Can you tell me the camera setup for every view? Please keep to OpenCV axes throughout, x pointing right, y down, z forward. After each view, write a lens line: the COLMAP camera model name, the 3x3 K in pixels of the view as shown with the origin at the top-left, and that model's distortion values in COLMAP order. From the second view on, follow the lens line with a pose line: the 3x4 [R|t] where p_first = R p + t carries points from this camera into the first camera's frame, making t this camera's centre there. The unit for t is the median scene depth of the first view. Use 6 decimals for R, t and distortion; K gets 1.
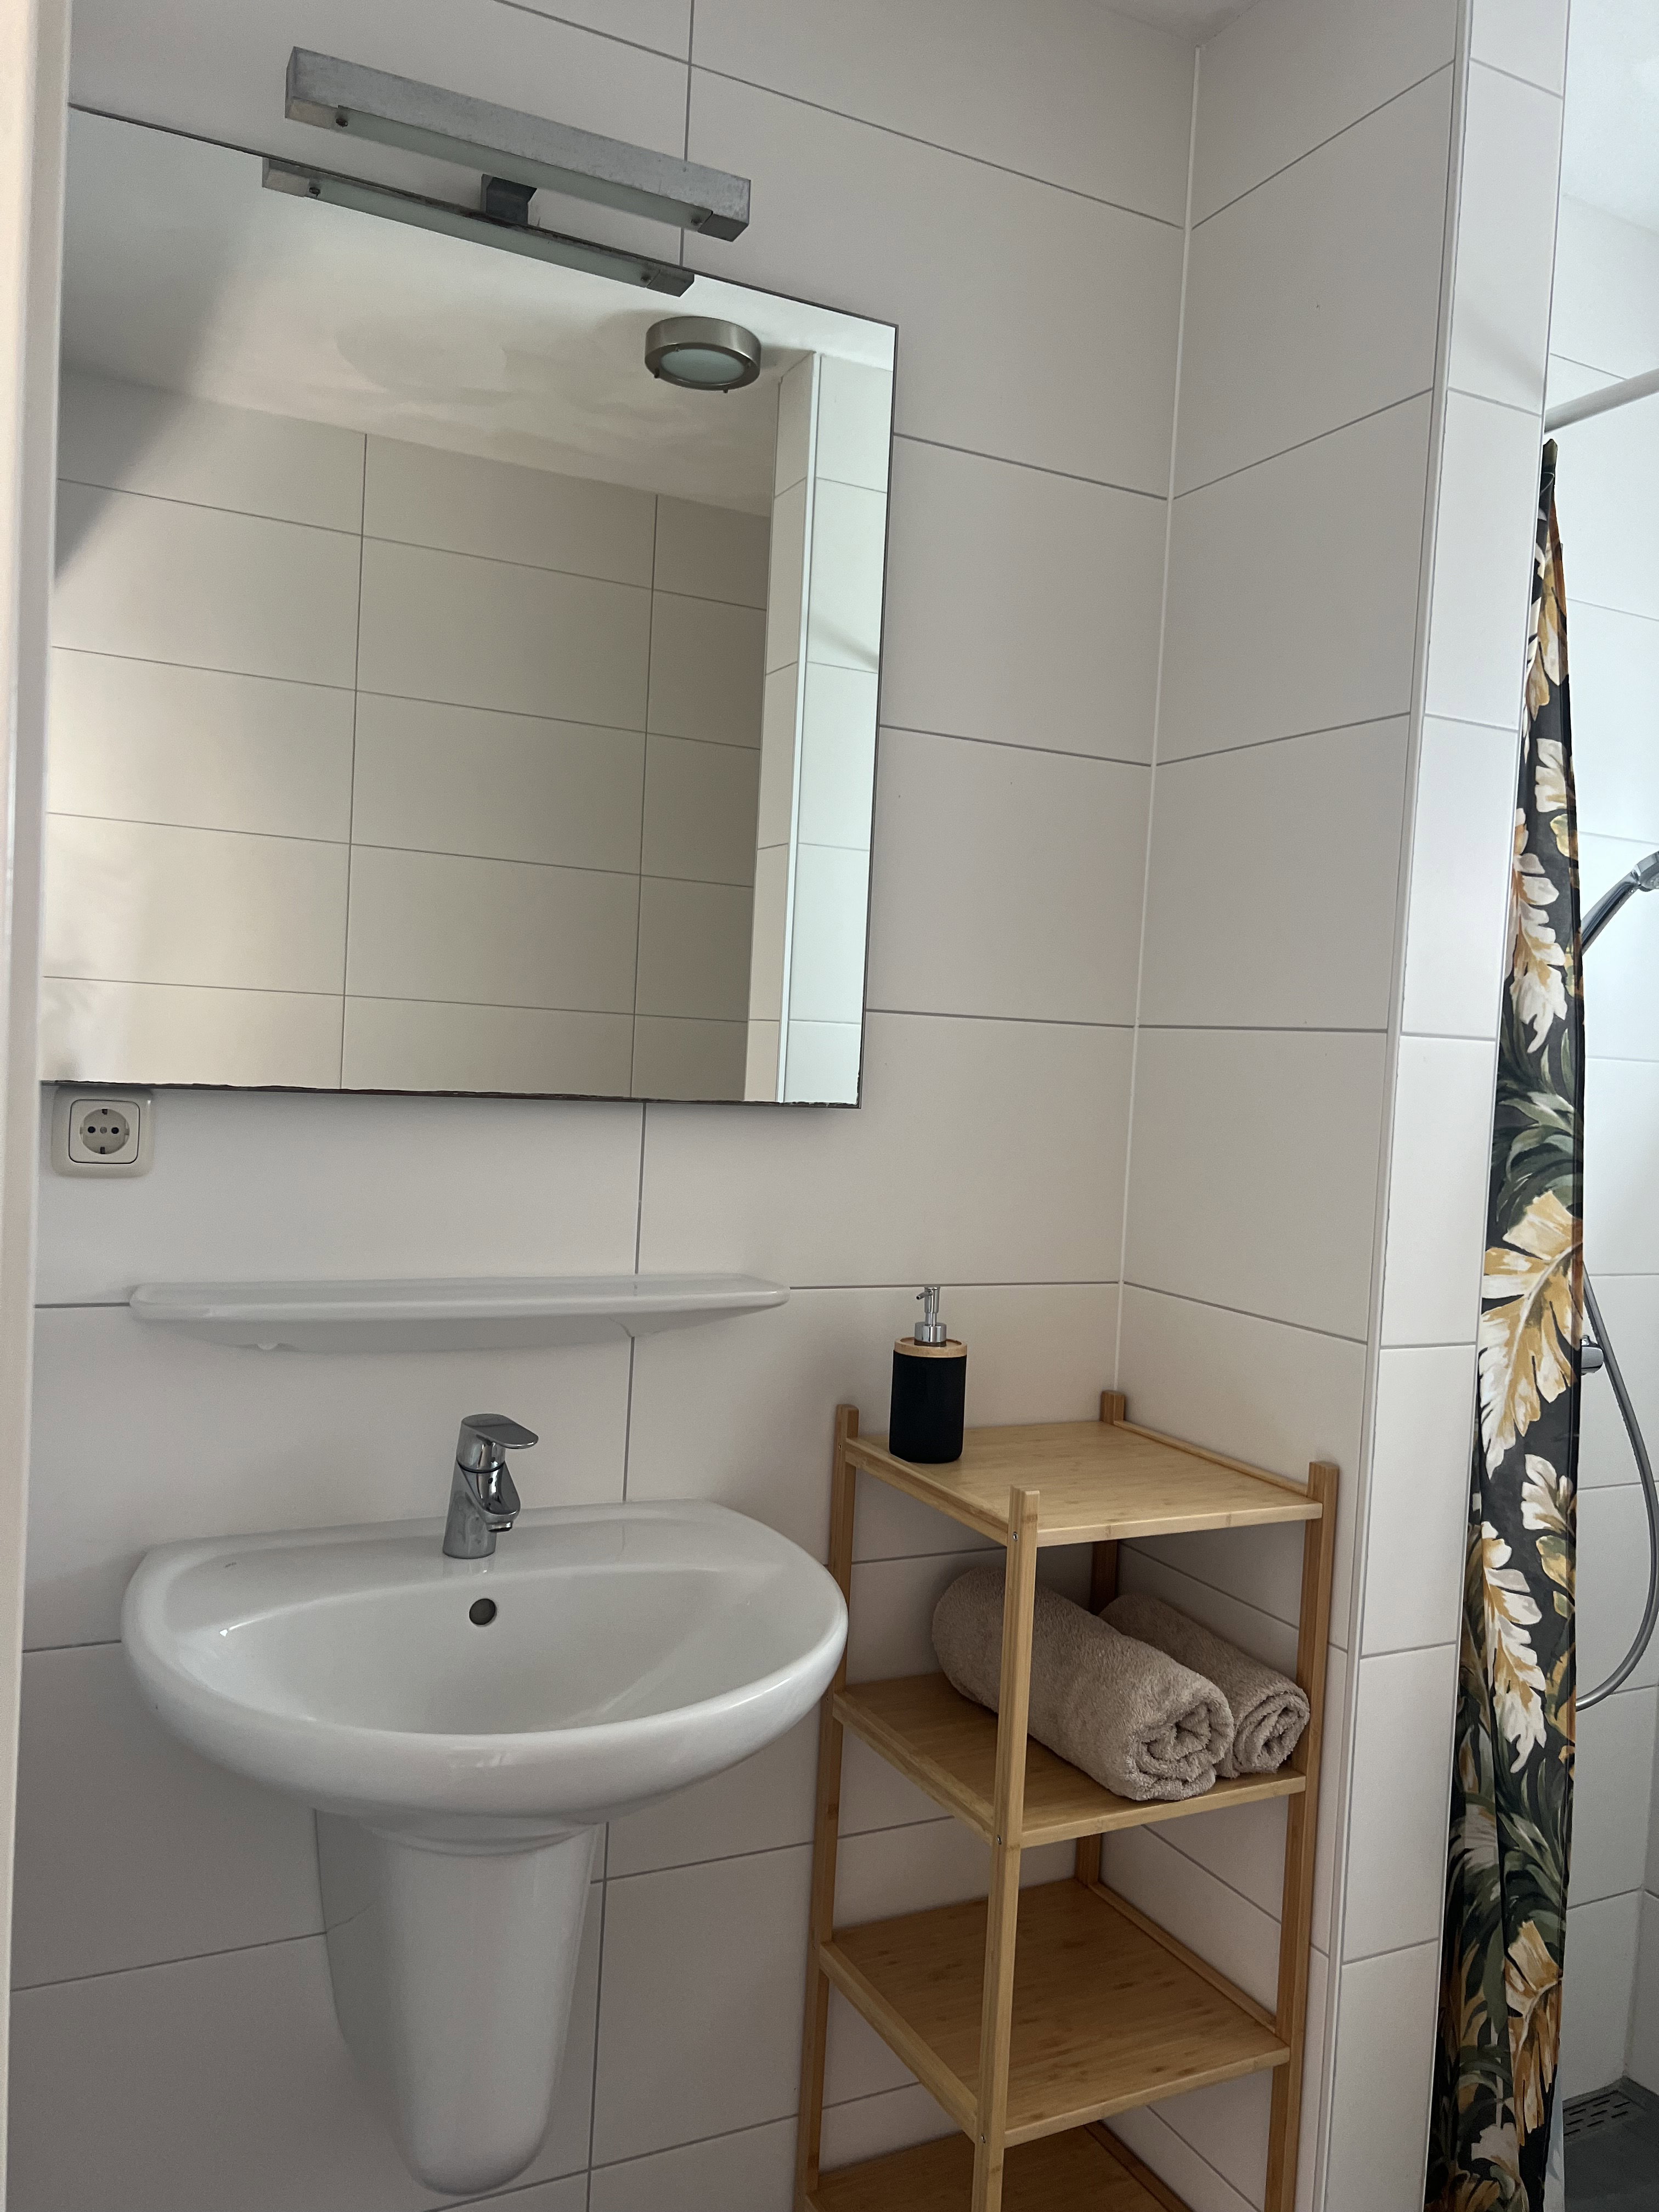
lens RADIAL K [[1707.0, 0, 847.8], [0, 1707.0, 1120.0], [0, 0, 1]] dist [0.054755, -0.064290]
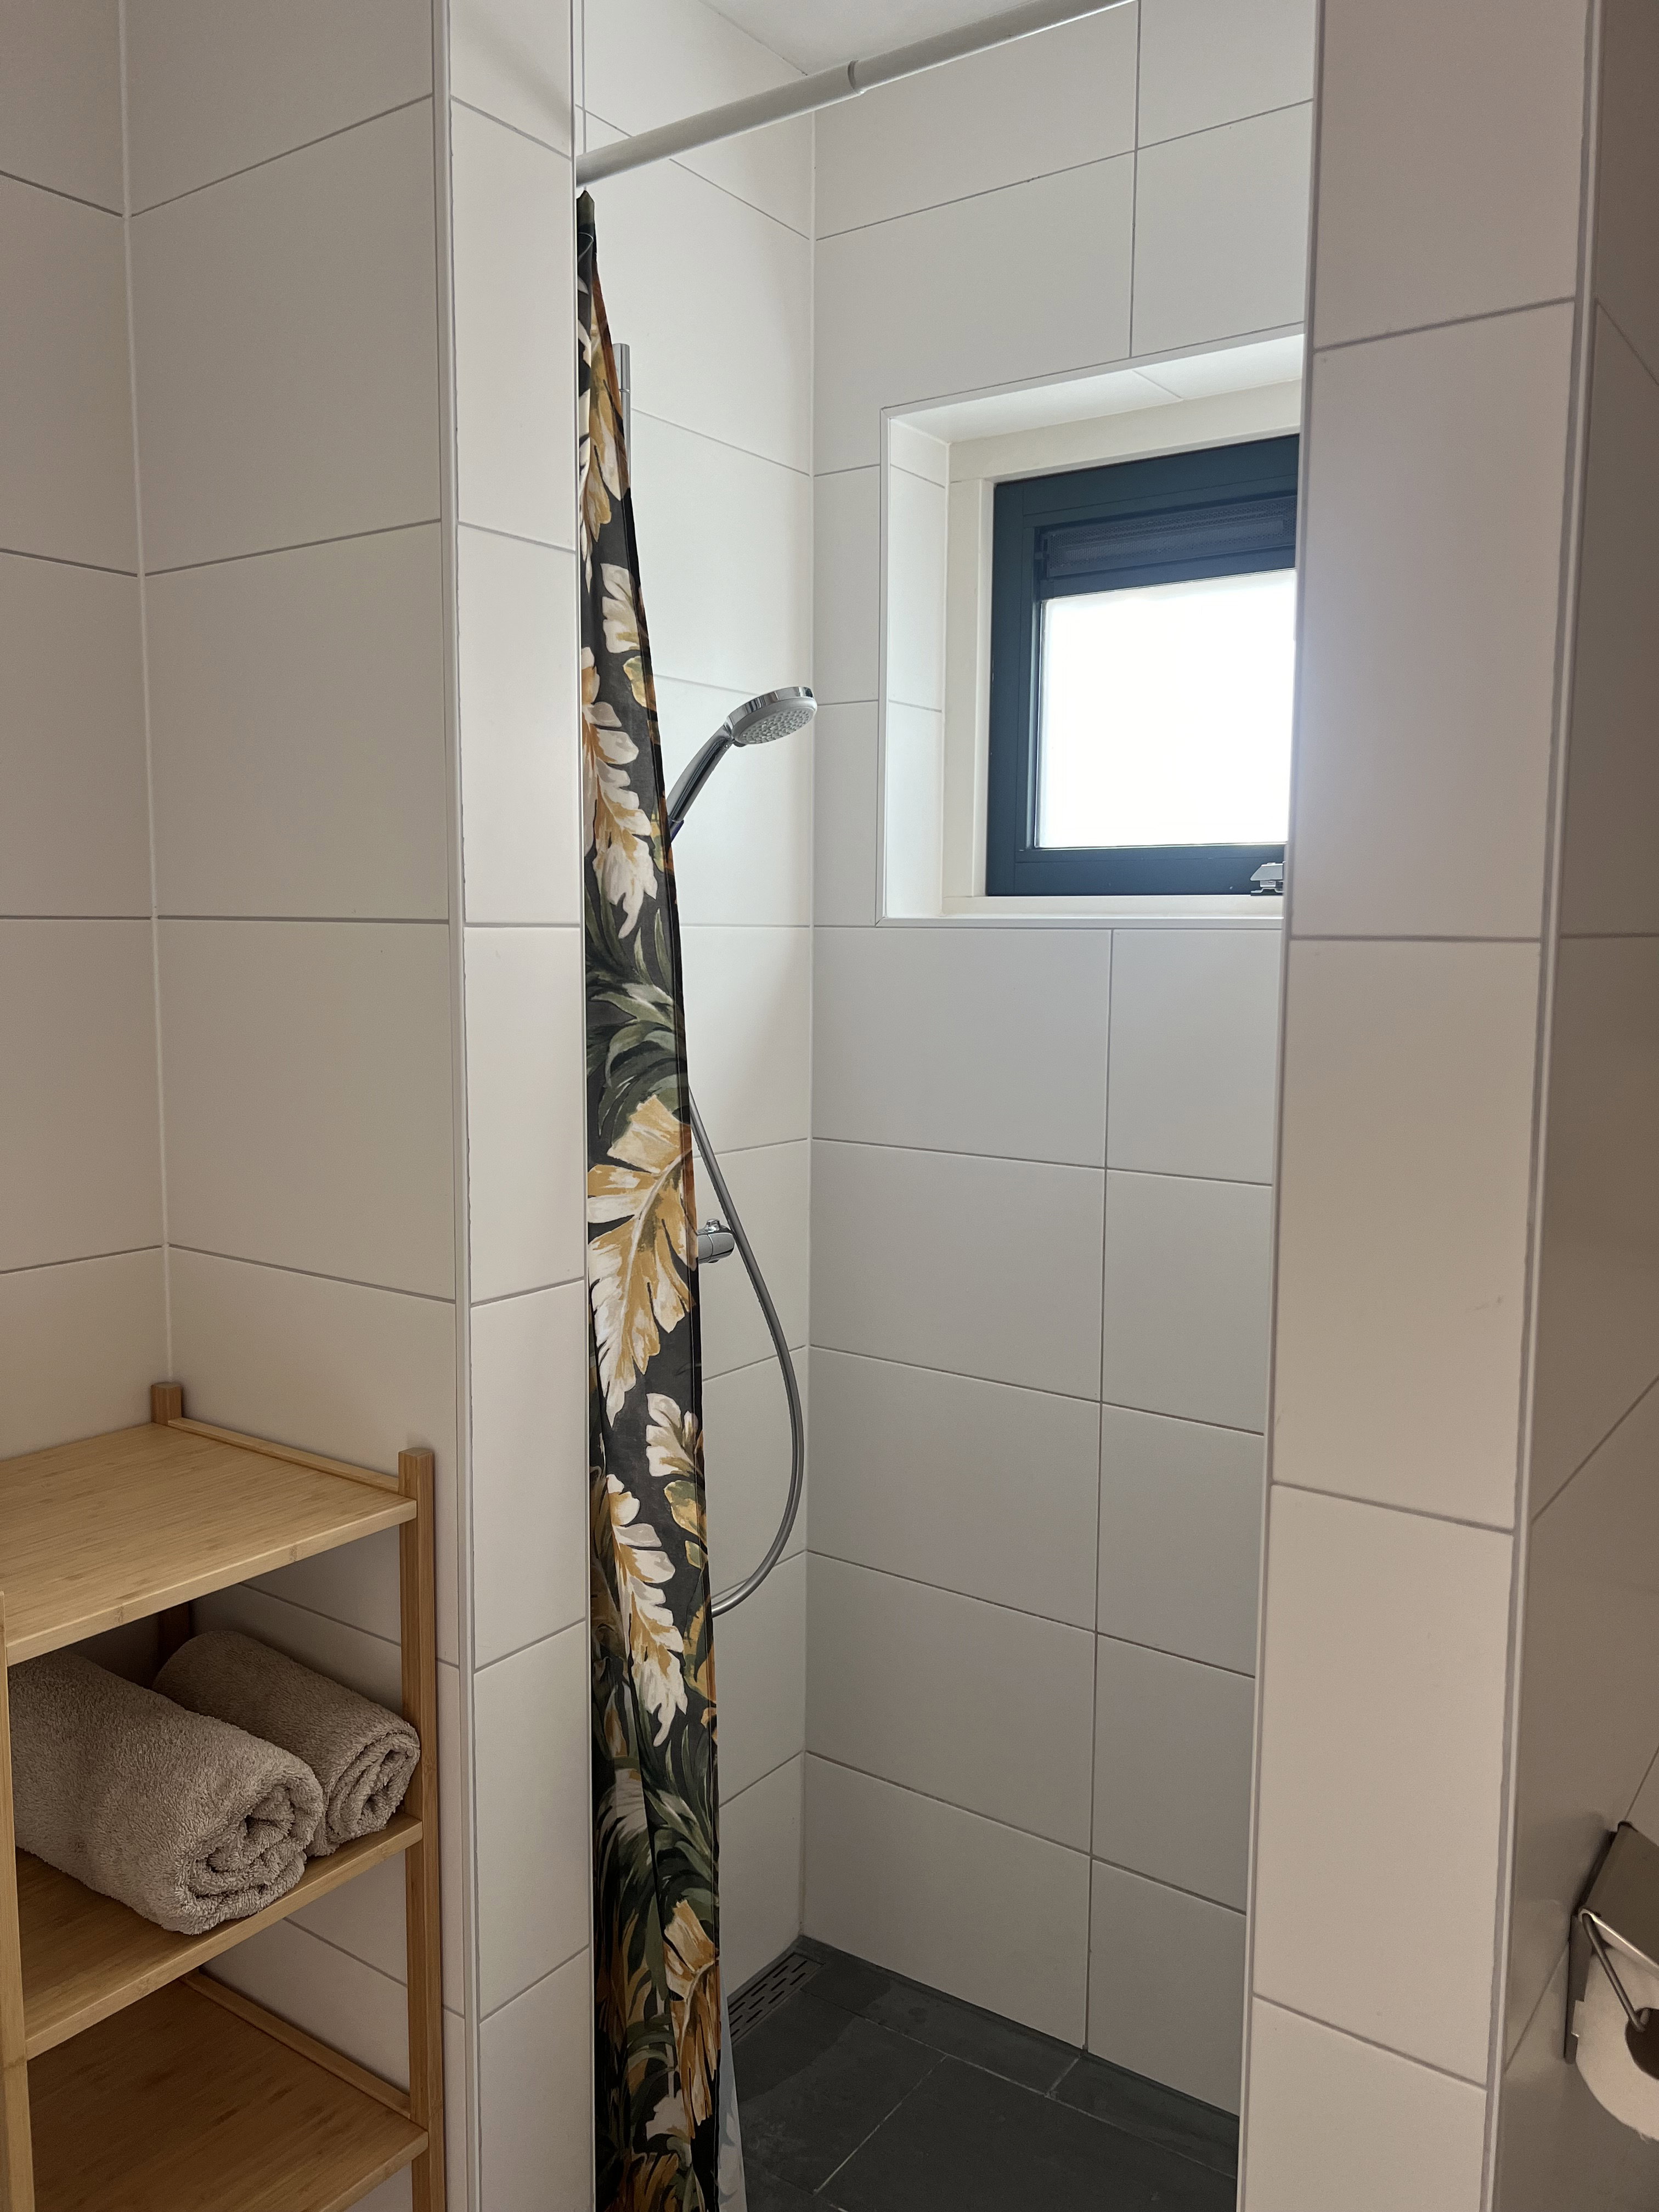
lens RADIAL K [[1707.0, 0, 844.6], [0, 1707.0, 1086.6], [0, 0, 1]] dist [0.054755, -0.064290]
pose [[0.890596, -0.088239, 0.446153, 0.108214], [0.057649, 0.994988, 0.081708, -0.028385], [-0.451127, -0.047049, 0.891219, 0.183448]]
